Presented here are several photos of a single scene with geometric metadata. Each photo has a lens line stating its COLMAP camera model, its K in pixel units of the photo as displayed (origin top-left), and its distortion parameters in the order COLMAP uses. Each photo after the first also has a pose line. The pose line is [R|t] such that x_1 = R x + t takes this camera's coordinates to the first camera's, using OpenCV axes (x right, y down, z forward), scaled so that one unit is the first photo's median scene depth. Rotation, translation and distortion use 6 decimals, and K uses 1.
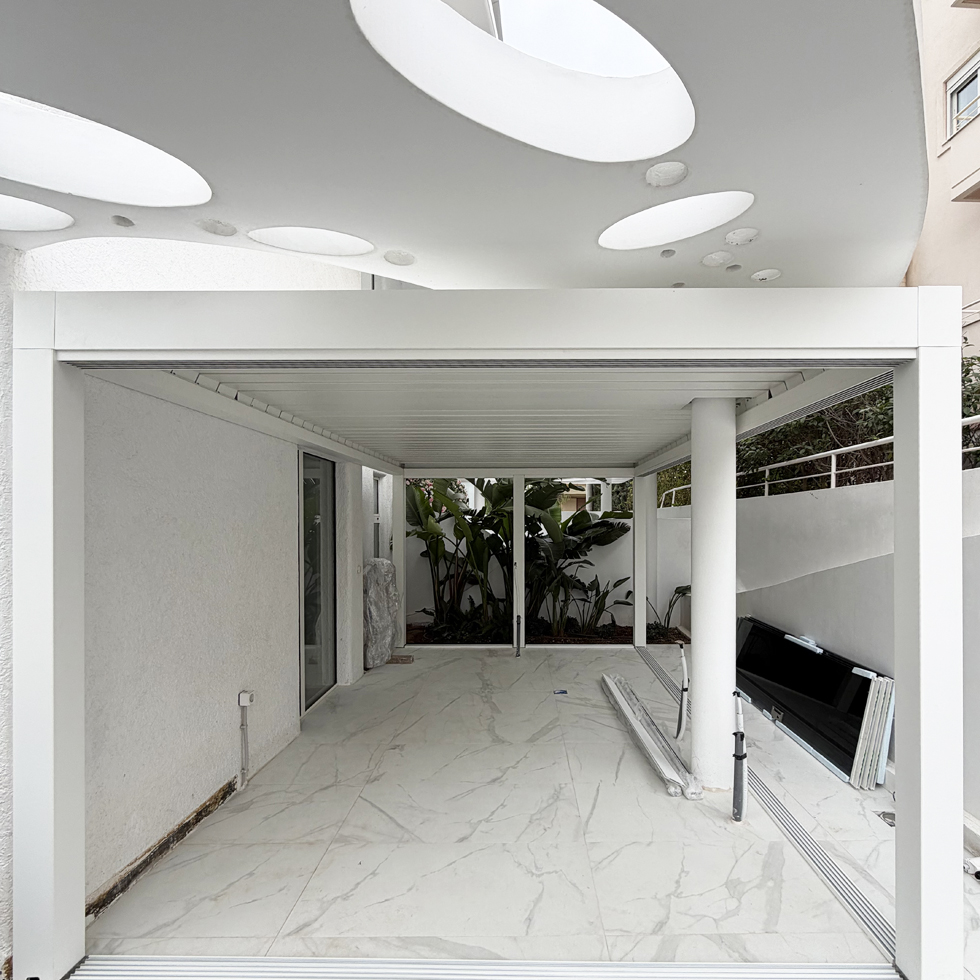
lens RADIAL K [[514.9, 0, 514.5], [0, 514.9, 524.2], [0, 0, 1]] dist [0.004643, -0.001298]
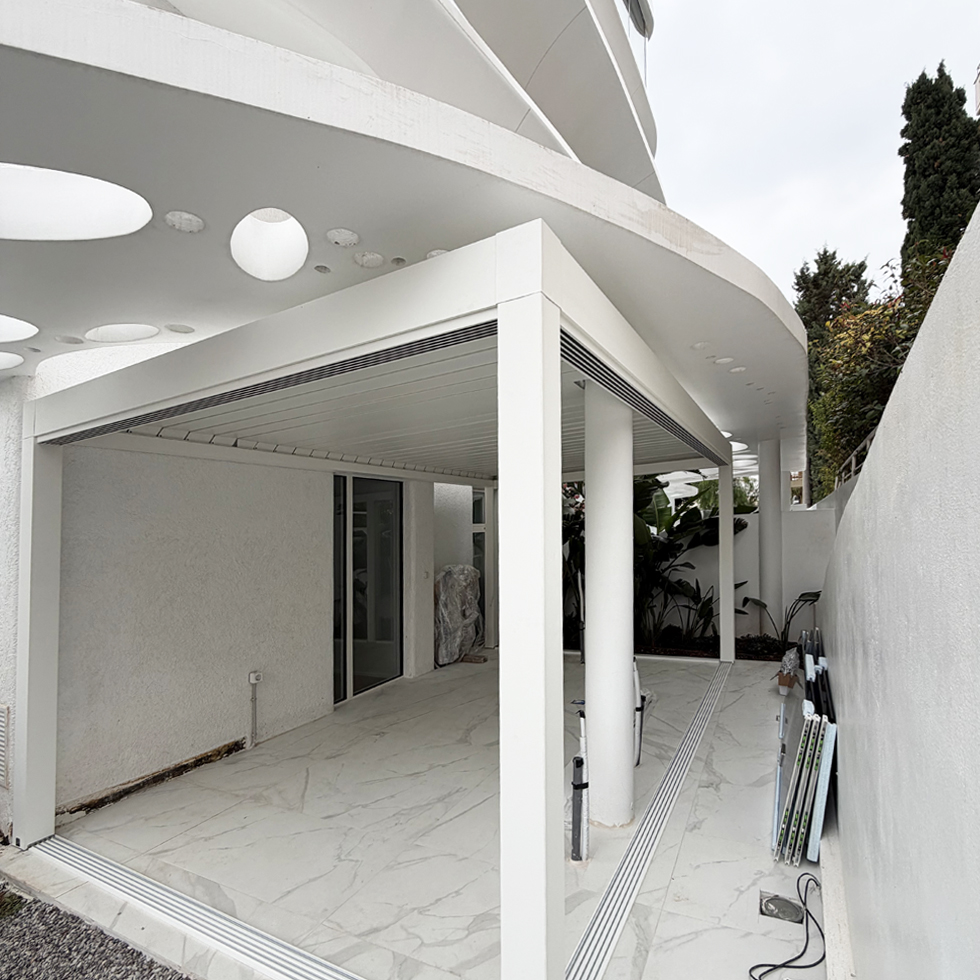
lens RADIAL K [[514.9, 0, 525.7], [0, 514.9, 518.3], [0, 0, 1]] dist [0.004643, -0.001298]
pose [[0.895771, -0.058462, -0.440656, 0.761728], [0.048231, 0.998244, -0.034394, 0.024718], [0.441892, 0.009556, 0.897017, 0.172196]]
